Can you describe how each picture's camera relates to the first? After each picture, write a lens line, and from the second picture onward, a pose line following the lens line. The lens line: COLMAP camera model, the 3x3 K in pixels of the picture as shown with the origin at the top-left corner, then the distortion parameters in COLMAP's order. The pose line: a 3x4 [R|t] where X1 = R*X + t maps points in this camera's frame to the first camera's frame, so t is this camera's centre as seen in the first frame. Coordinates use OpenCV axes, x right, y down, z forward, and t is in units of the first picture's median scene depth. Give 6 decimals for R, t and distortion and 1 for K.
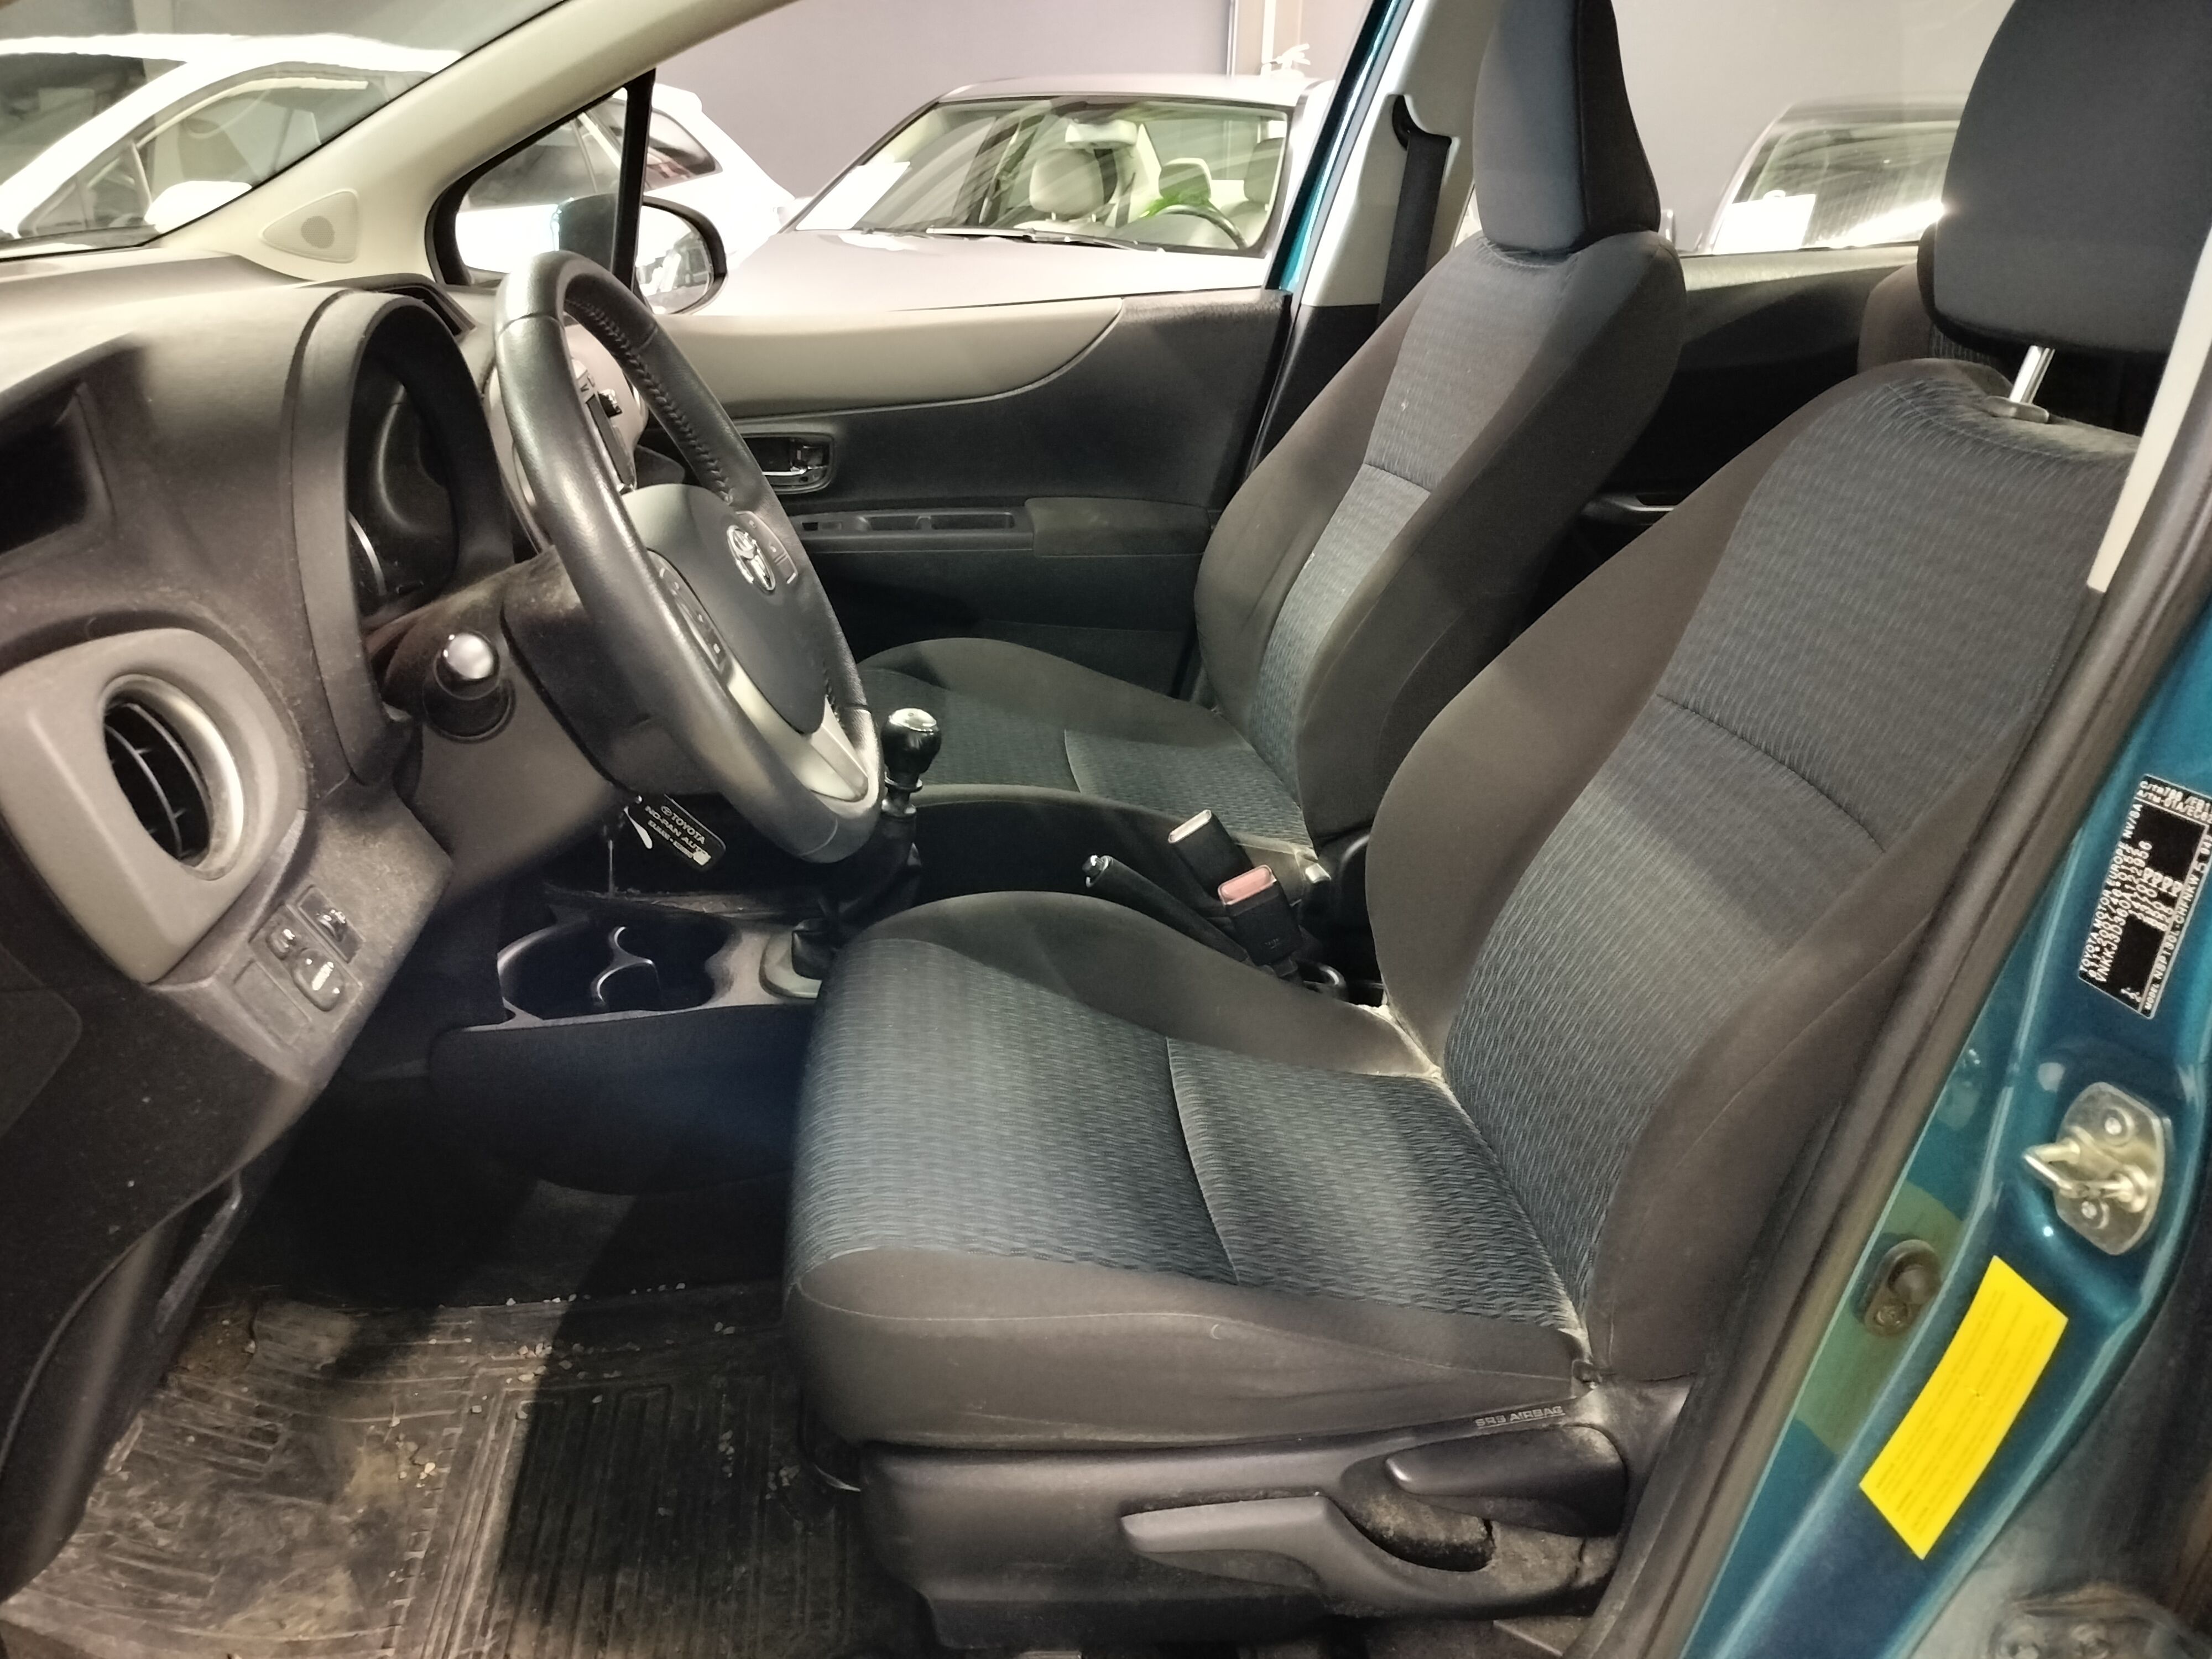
lens RADIAL K [[1565.1, 0, 1106.0], [0, 1565.1, 829.5], [0, 0, 1]] dist [0.001135, 0.002692]
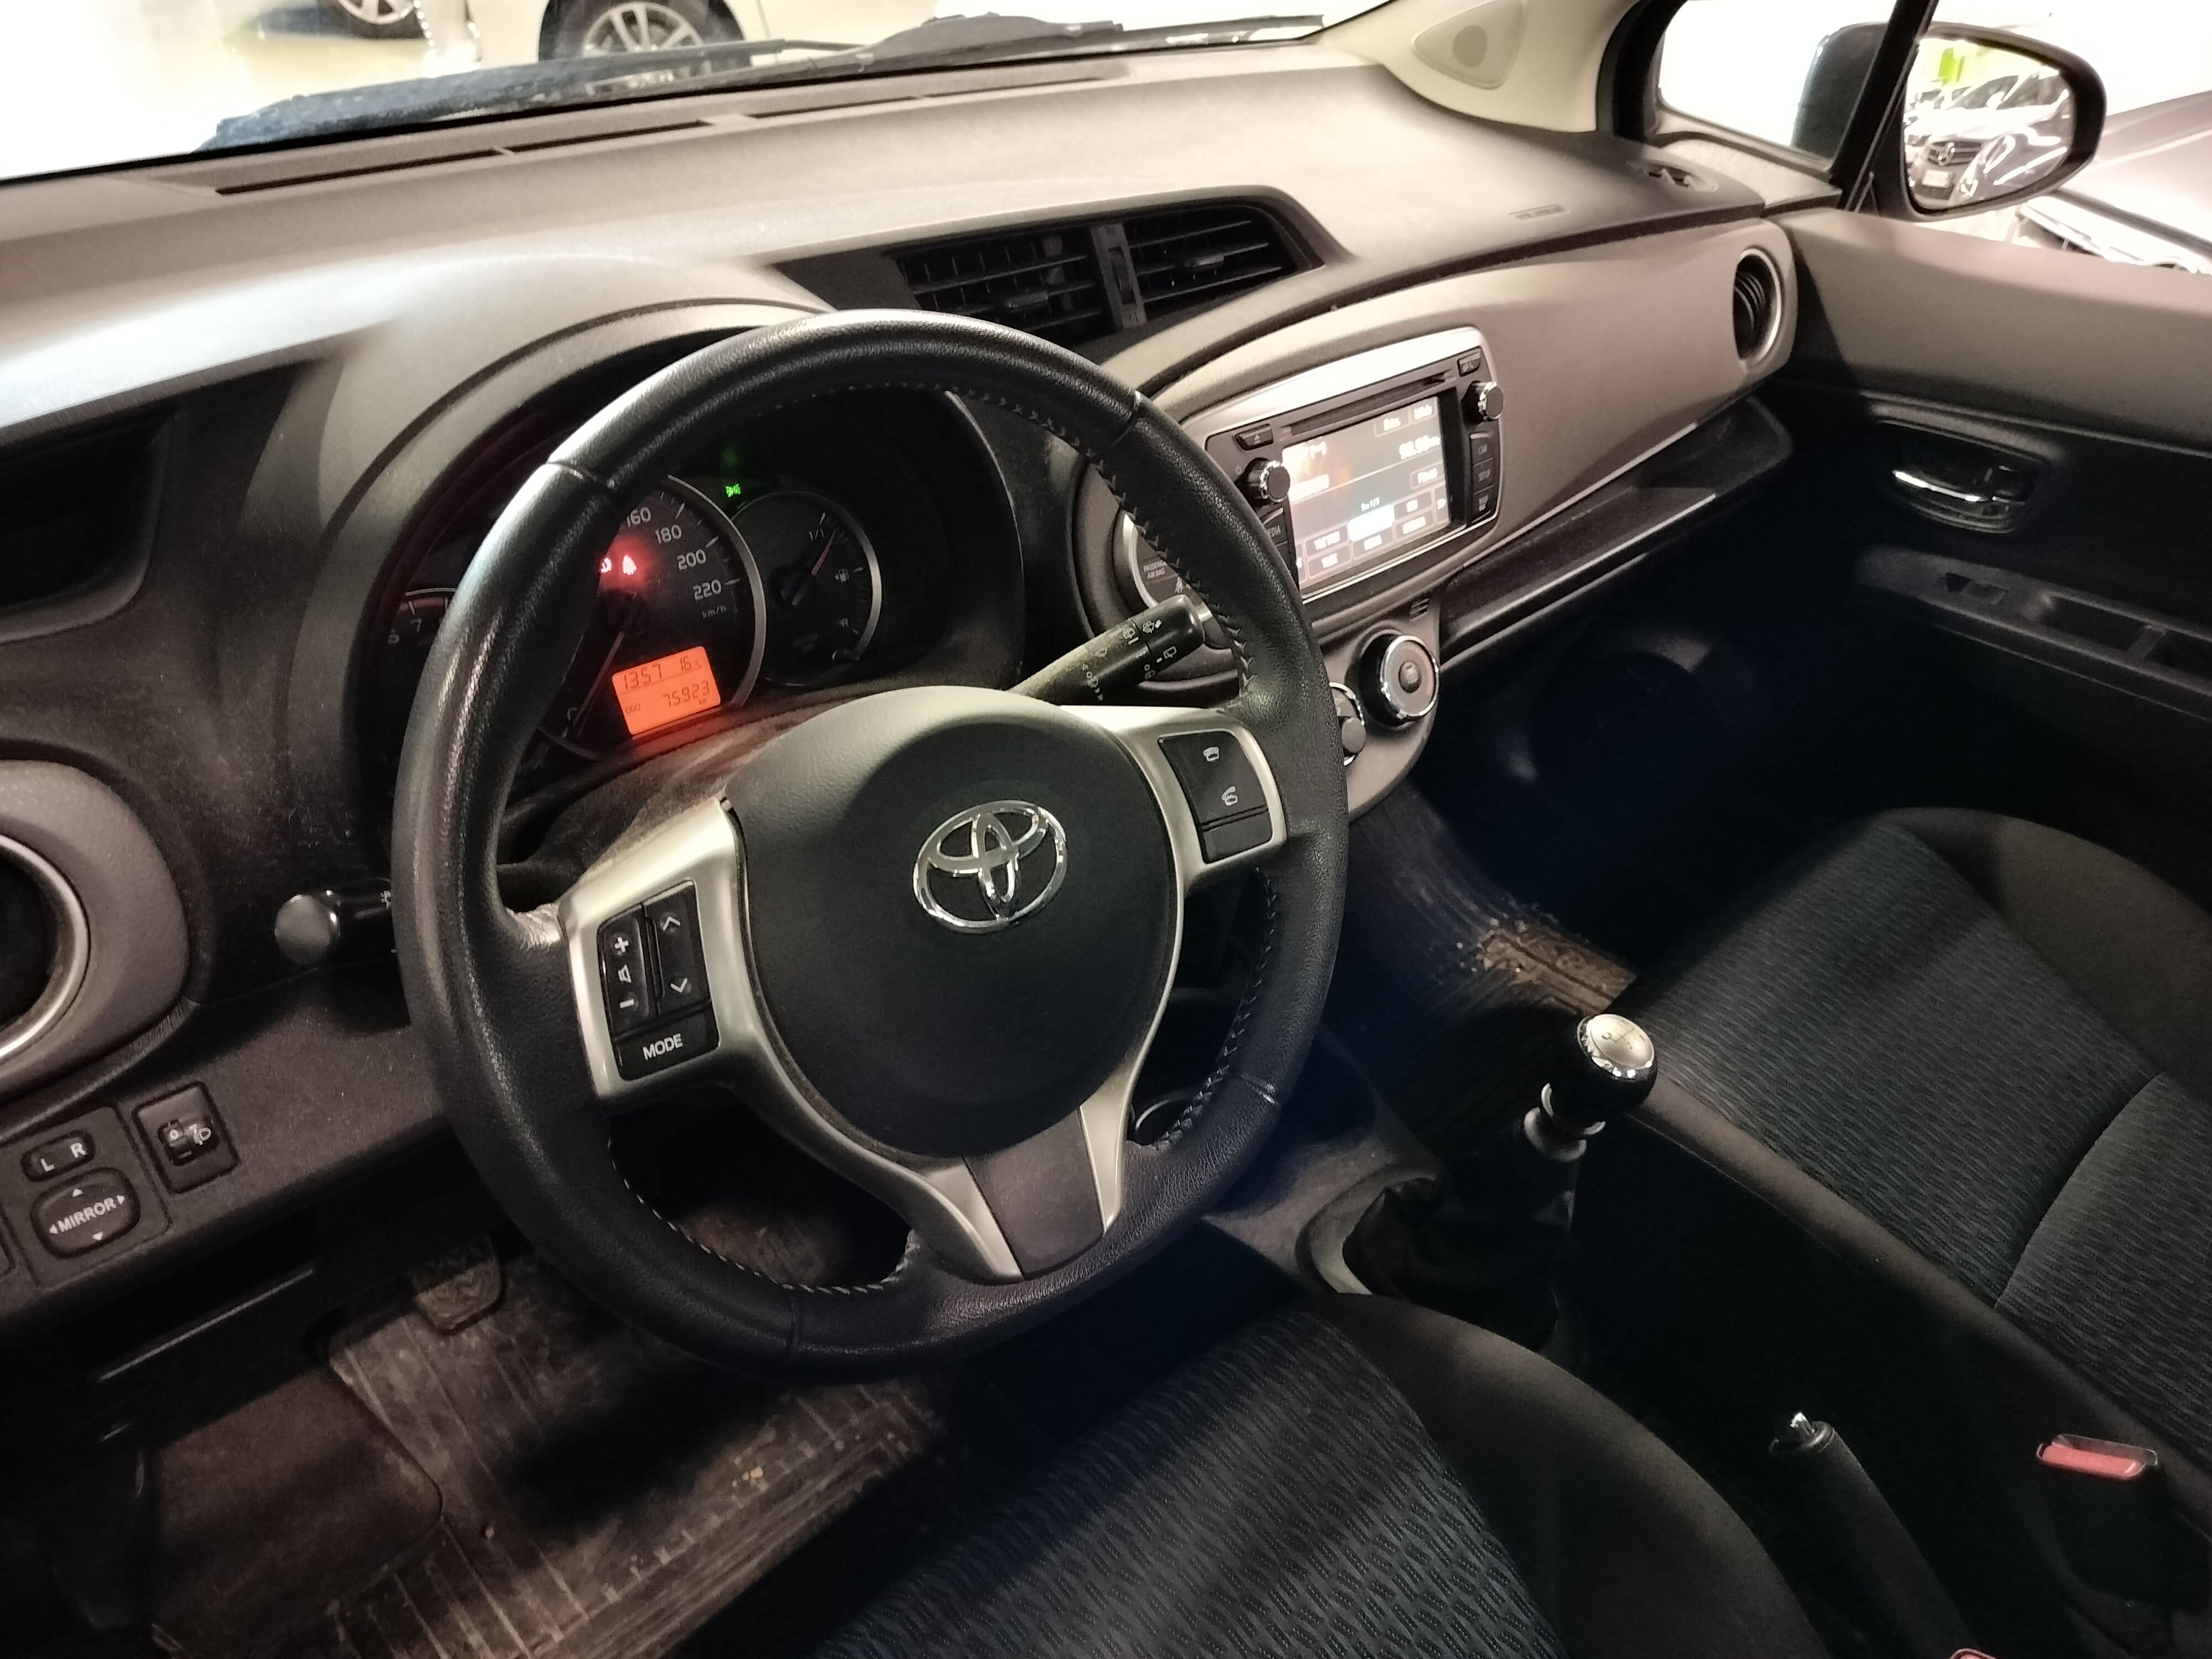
lens RADIAL K [[1565.1, 0, 1106.0], [0, 1565.1, 829.5], [0, 0, 1]] dist [0.001135, 0.002692]
pose [[0.578561, 0.450615, -0.679863, 0.109356], [-0.337412, 0.891095, 0.303483, -0.206575], [0.742577, 0.053811, 0.667596, 0.354742]]
